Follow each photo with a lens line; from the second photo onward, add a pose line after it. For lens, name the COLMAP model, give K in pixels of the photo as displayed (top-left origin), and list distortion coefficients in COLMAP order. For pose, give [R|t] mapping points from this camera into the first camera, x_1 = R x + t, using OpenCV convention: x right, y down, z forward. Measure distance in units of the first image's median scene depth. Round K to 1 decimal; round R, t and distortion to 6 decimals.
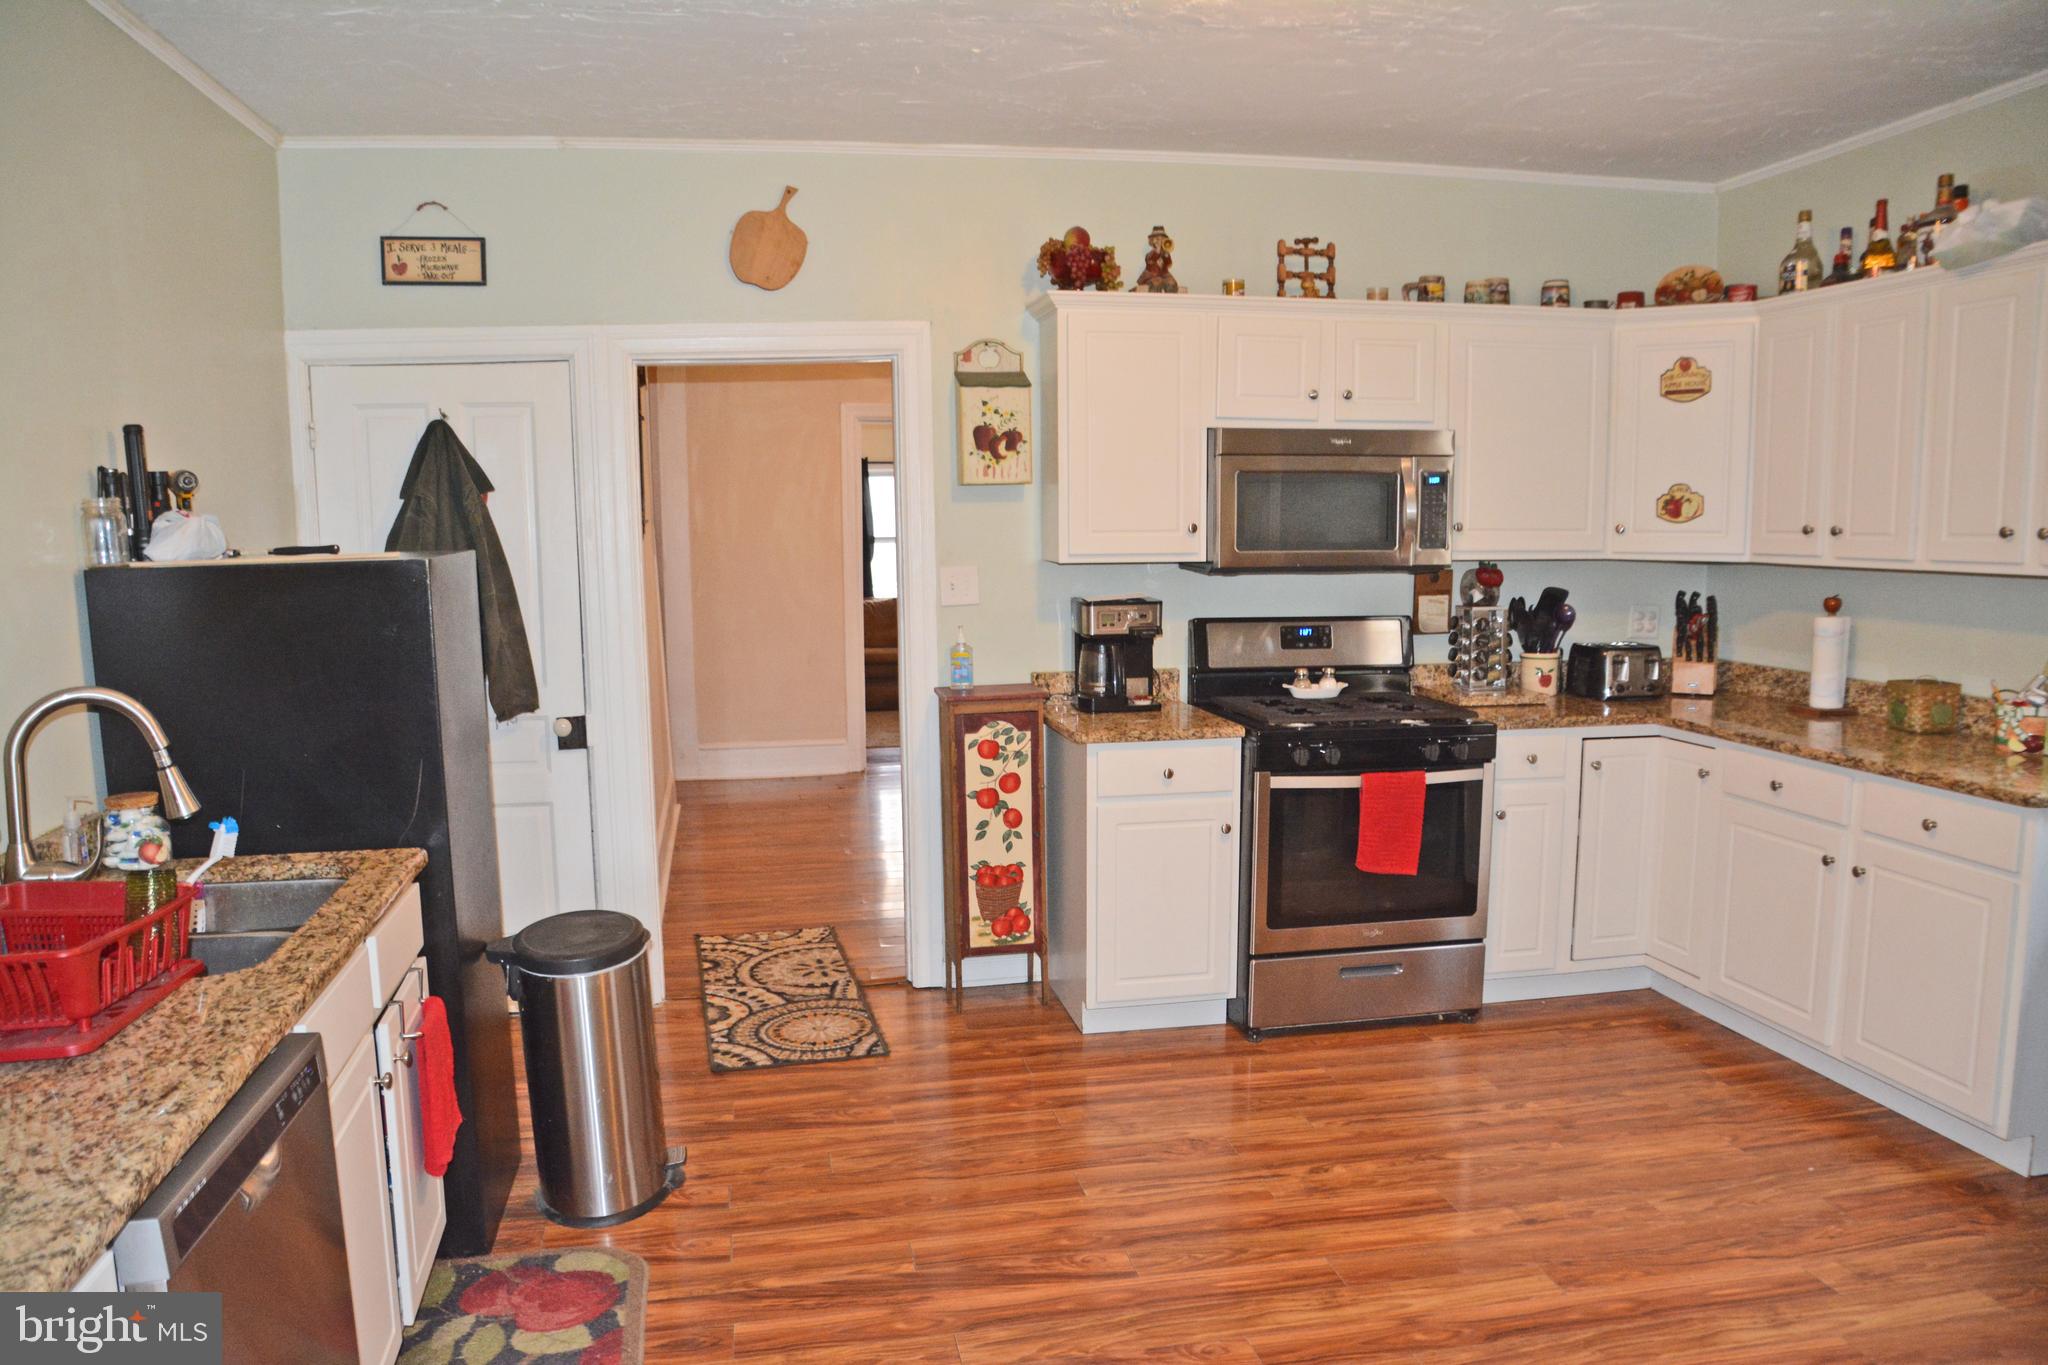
lens RADIAL K [[1452.6, 0, 1005.6], [0, 1452.6, 727.2], [0, 0, 1]] dist [-0.135522, 0.073235]
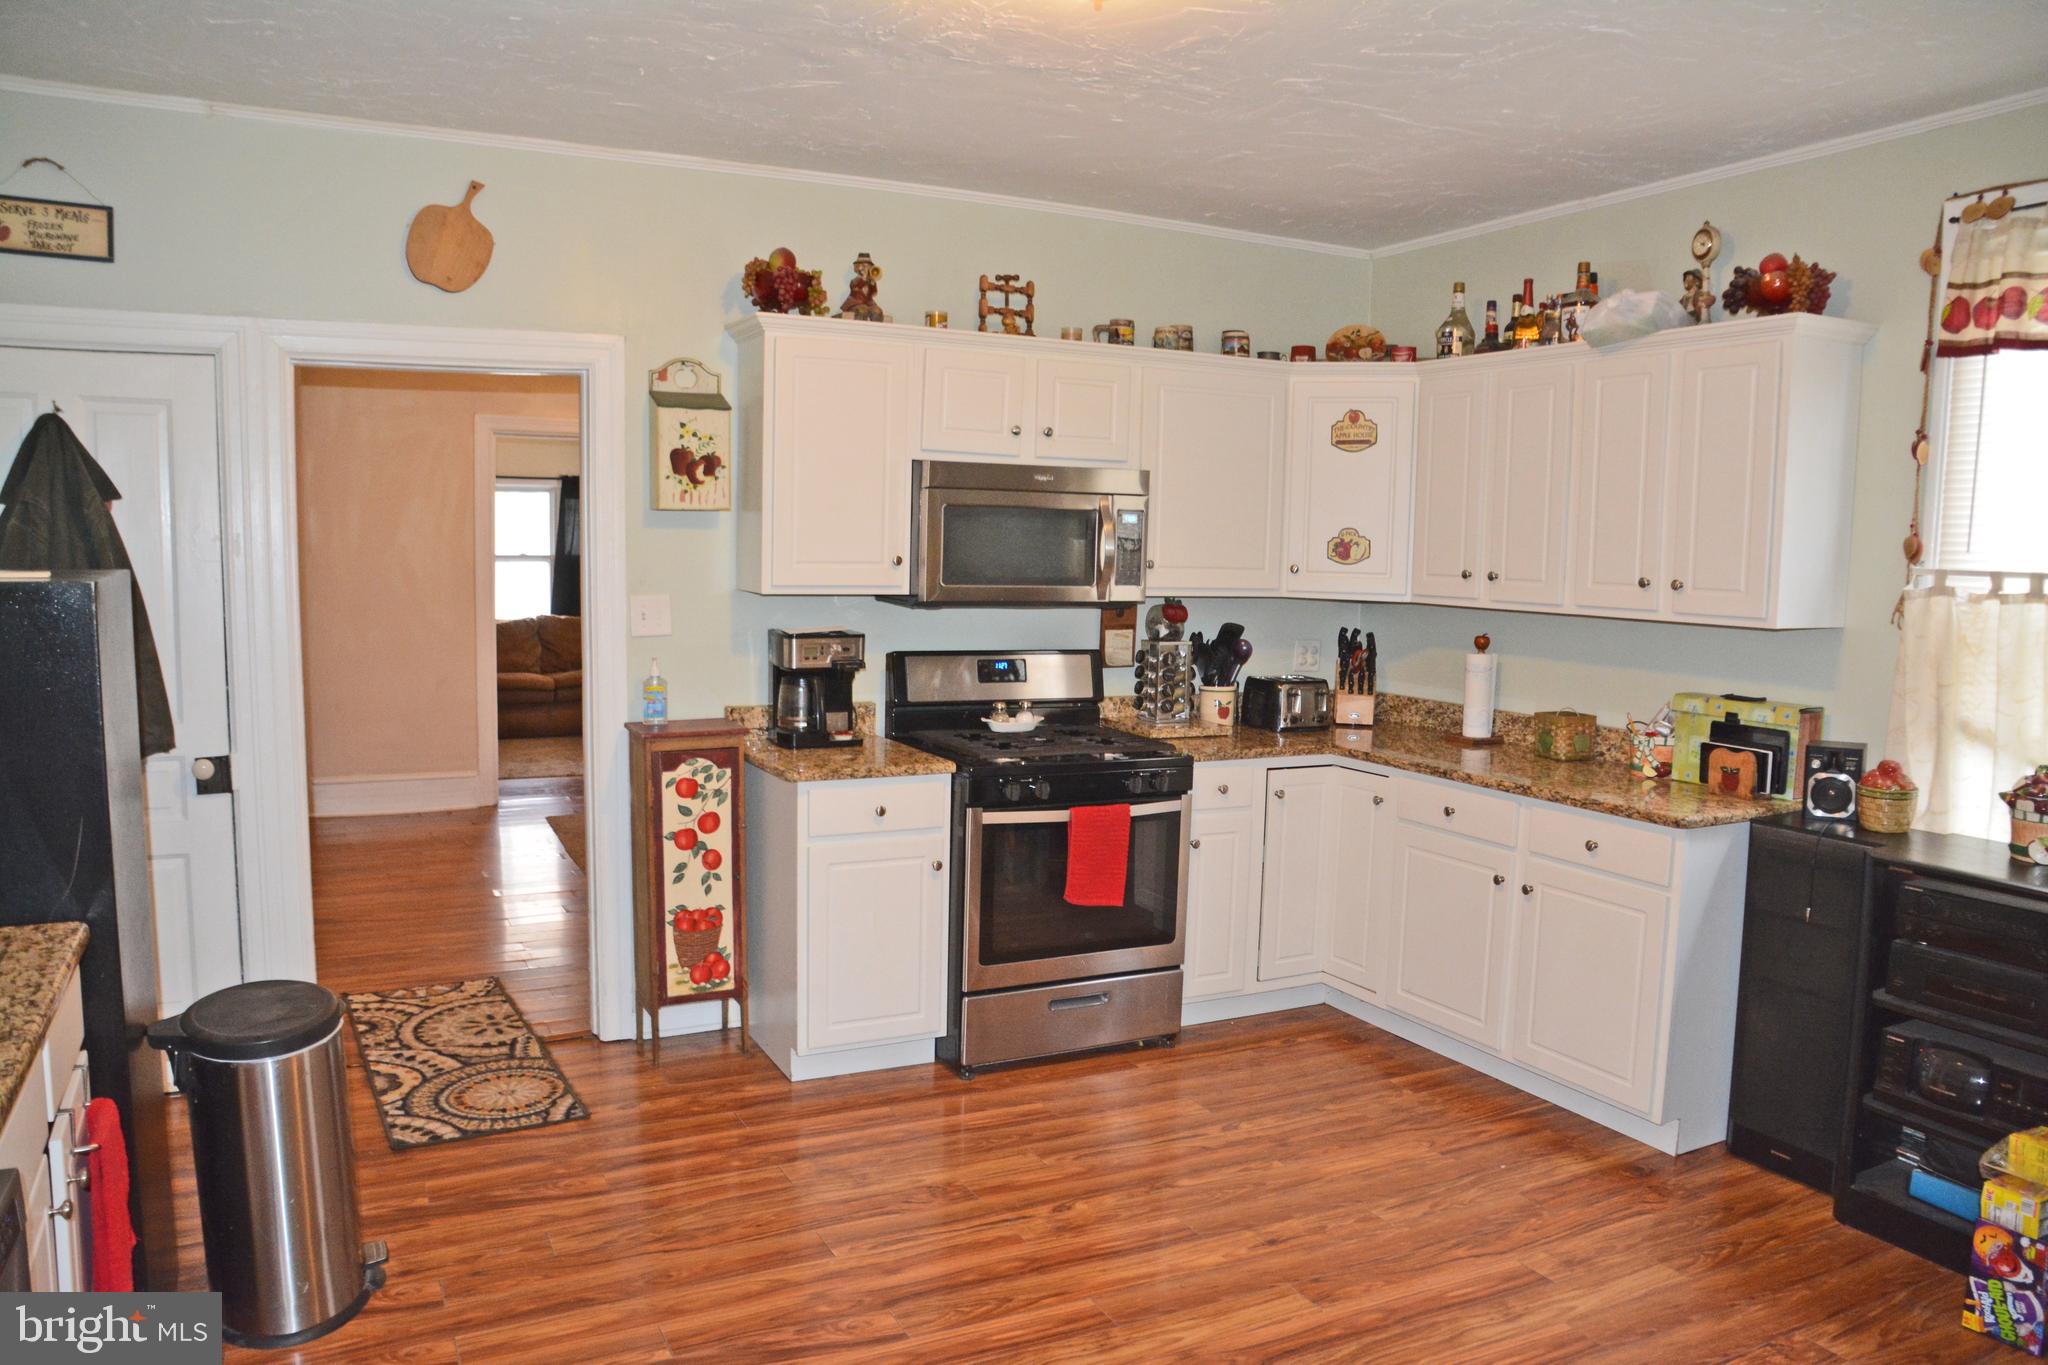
lens RADIAL K [[1452.6, 0, 1022.0], [0, 1452.6, 712.0], [0, 0, 1]] dist [-0.135522, 0.073235]
pose [[0.958328, -0.001616, 0.285664, -0.072469], [0.008668, 0.999688, -0.023423, -0.010591], [-0.285537, 0.024923, 0.958043, 0.031497]]
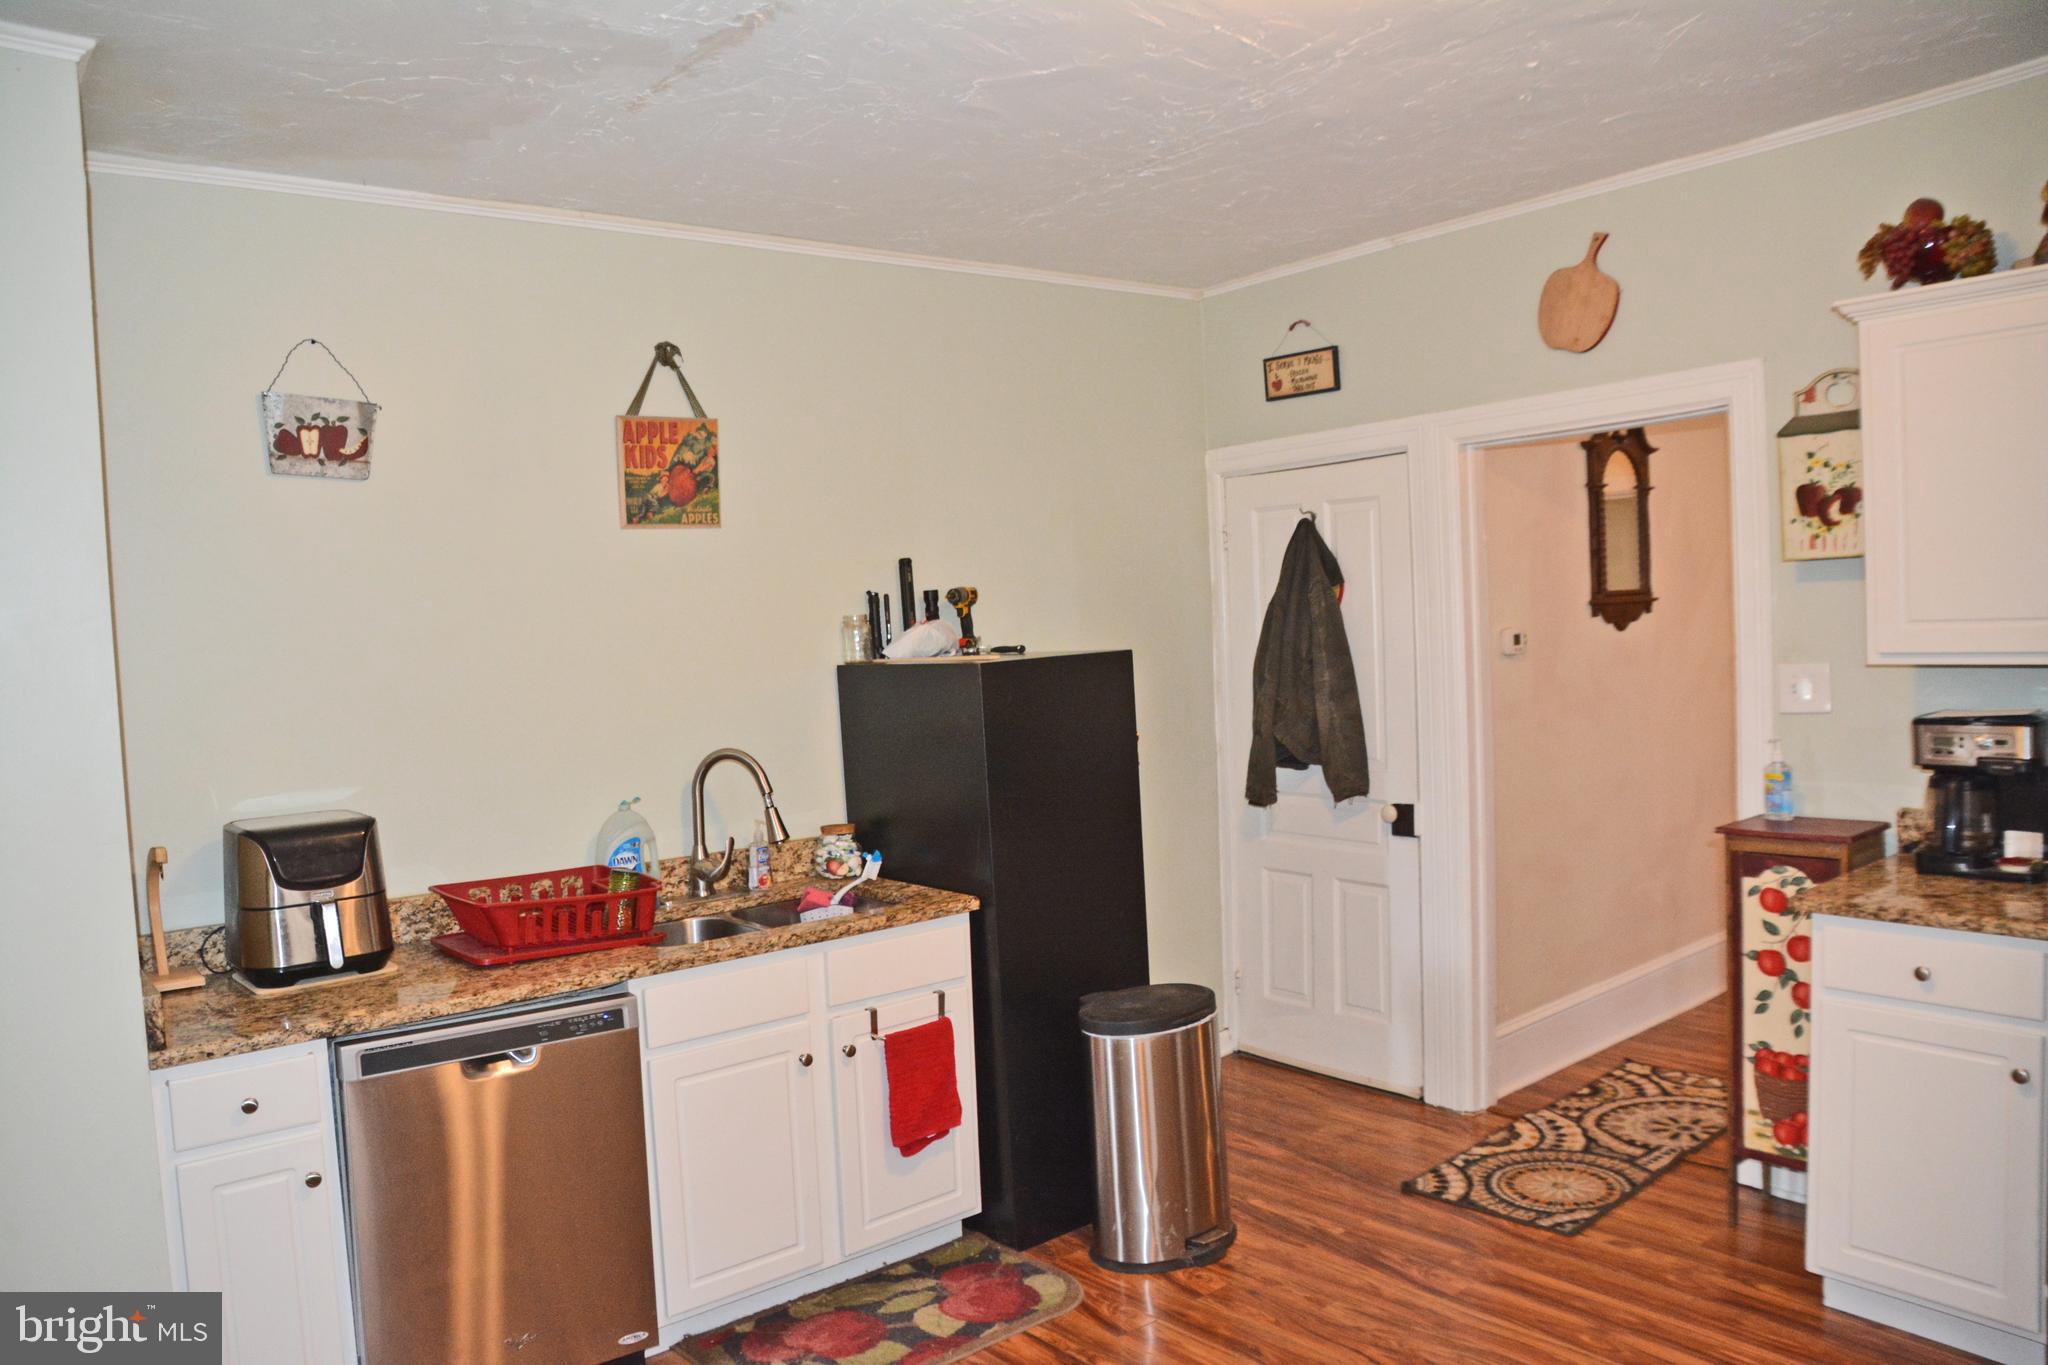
lens RADIAL K [[1452.6, 0, 986.0], [0, 1452.6, 702.7], [0, 0, 1]] dist [-0.135522, 0.073235]
pose [[0.456530, 0.042623, -0.888686, 0.465666], [-0.084585, 0.996407, 0.004337, -0.059016], [0.885678, 0.073190, 0.458495, 0.280666]]
